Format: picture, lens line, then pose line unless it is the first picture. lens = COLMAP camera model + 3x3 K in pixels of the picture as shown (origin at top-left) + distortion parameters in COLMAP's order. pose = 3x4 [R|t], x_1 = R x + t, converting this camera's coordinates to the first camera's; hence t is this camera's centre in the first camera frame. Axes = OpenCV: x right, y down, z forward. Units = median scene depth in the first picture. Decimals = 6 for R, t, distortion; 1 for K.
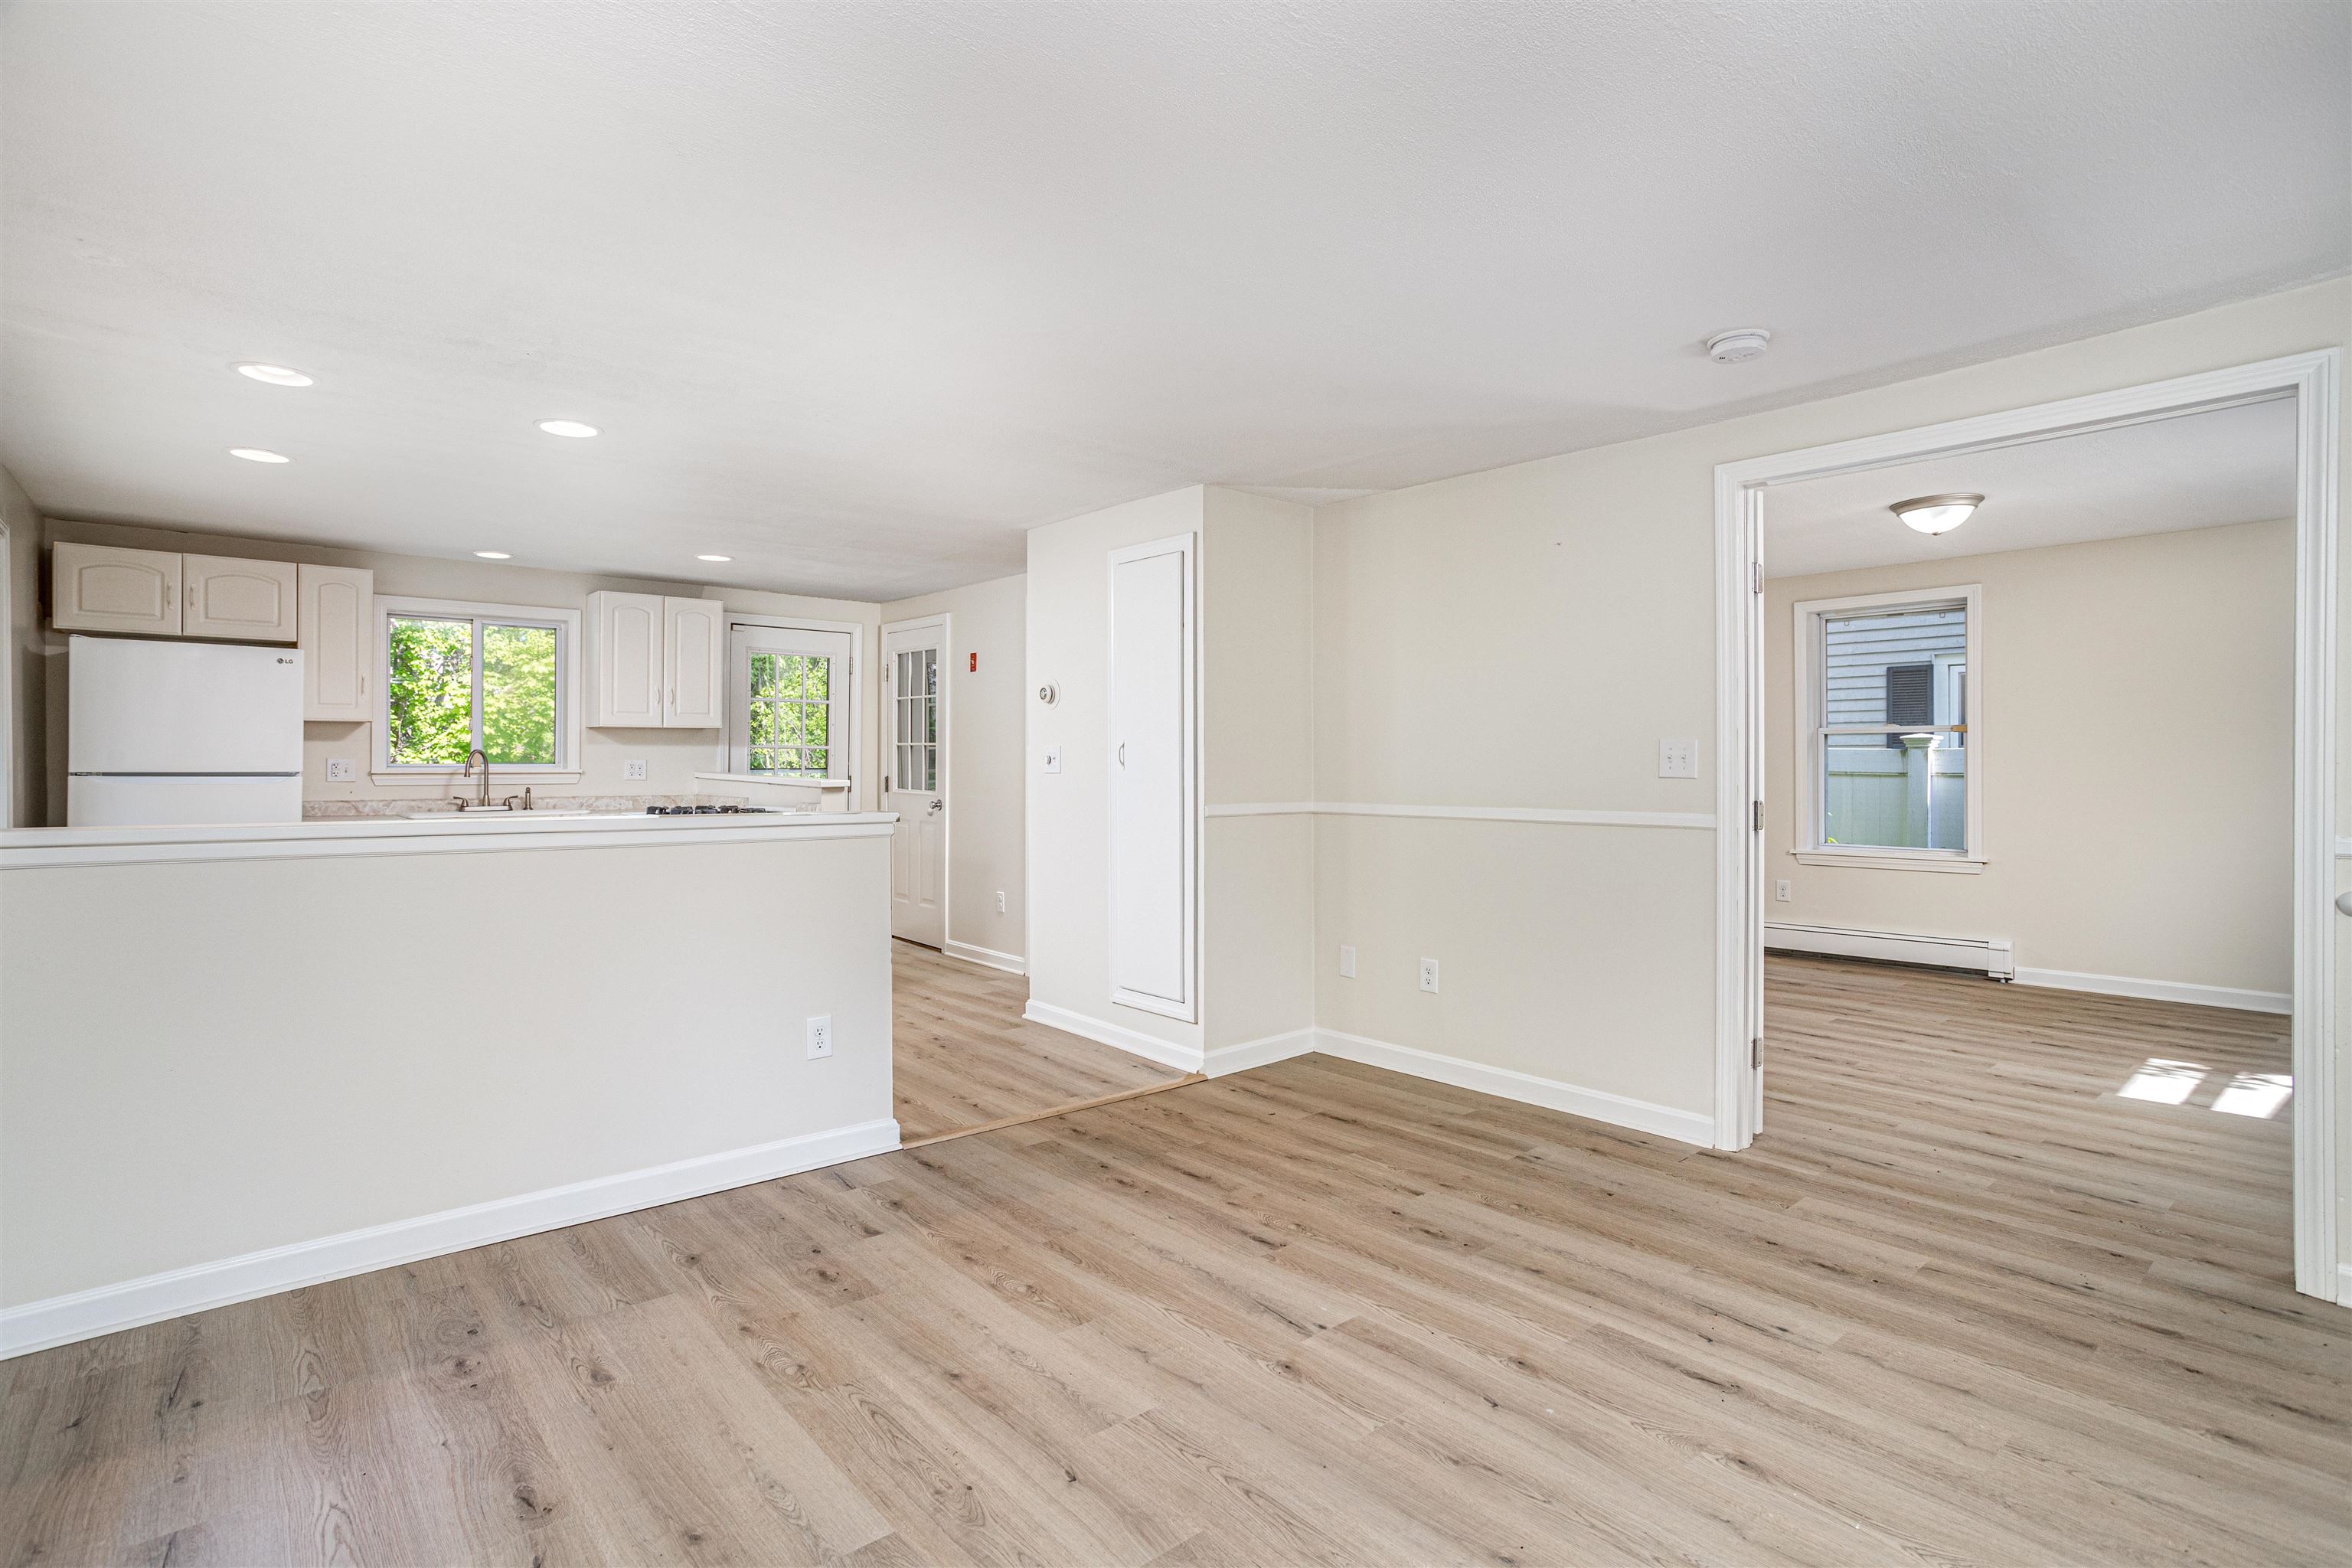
lens RADIAL K [[1138.0, 0, 1180.2], [0, 1138.0, 780.7], [0, 0, 1]] dist [-0.027704, 0.001909]
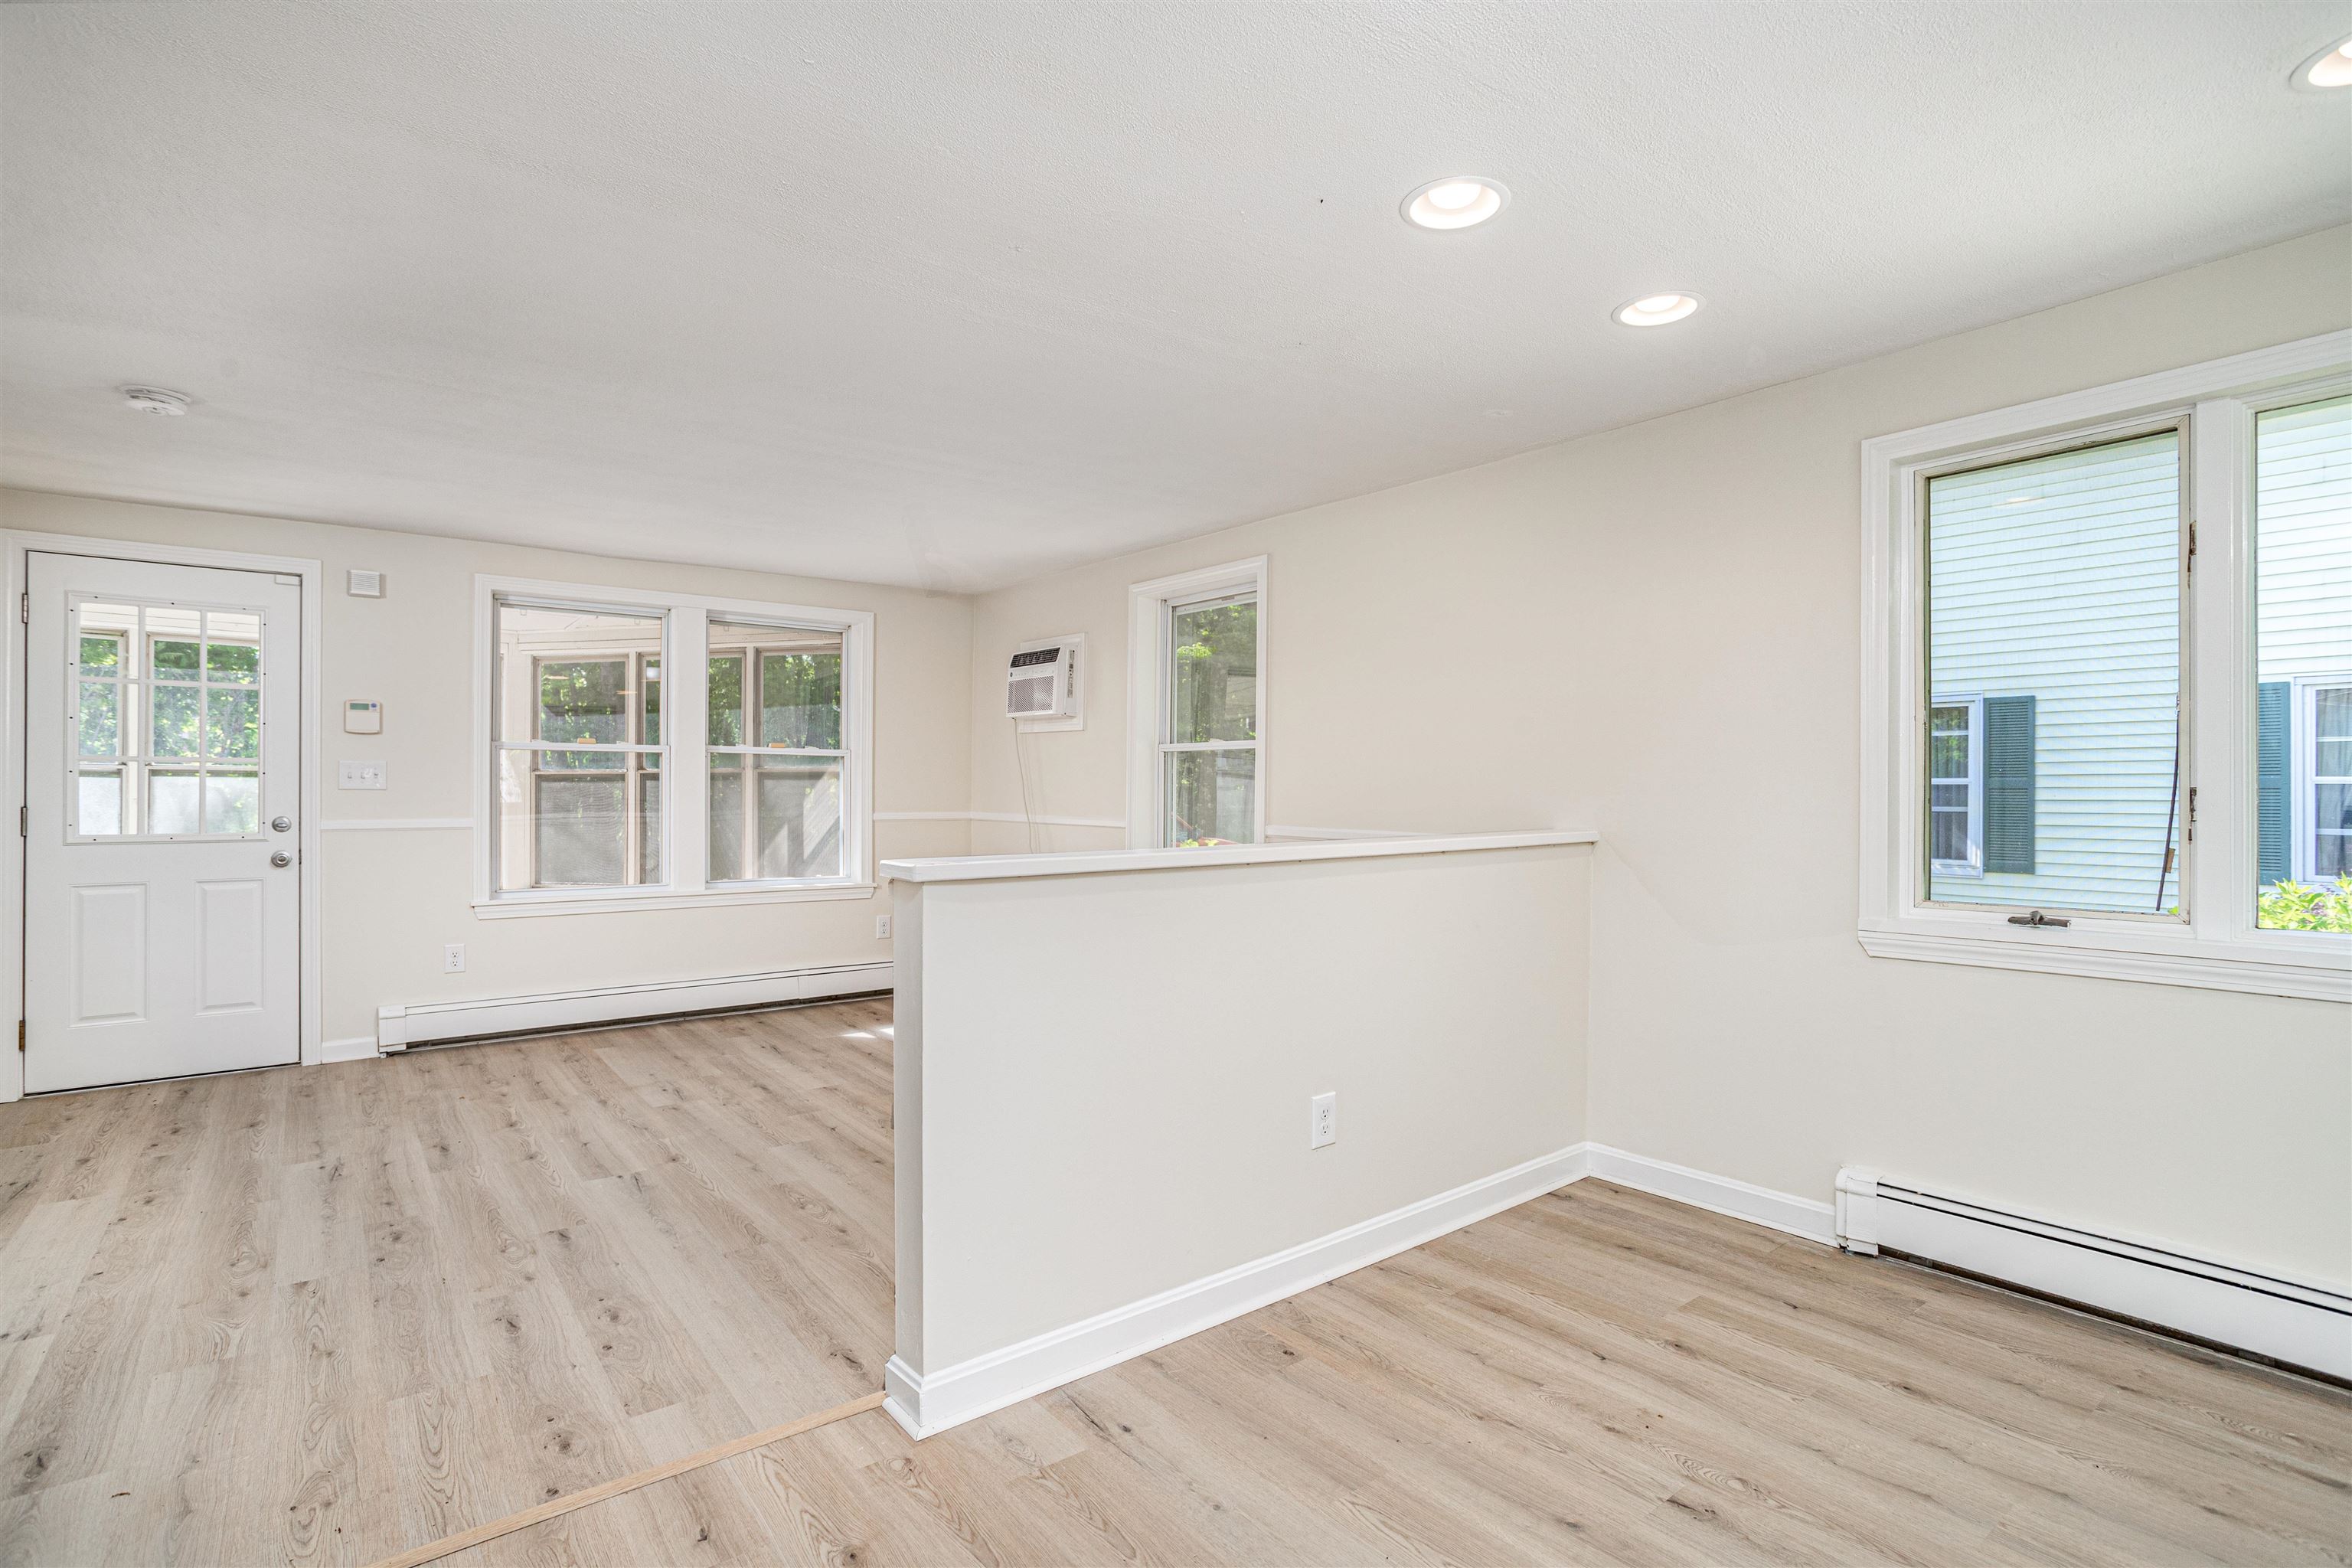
lens RADIAL K [[1138.0, 0, 1174.2], [0, 1138.0, 785.4], [0, 0, 1]] dist [-0.027704, 0.001909]
pose [[-0.998834, -0.007613, 0.047663, -0.615499], [-0.007470, 0.999967, 0.003163, -0.024510], [-0.047685, 0.002803, -0.998858, 2.288406]]
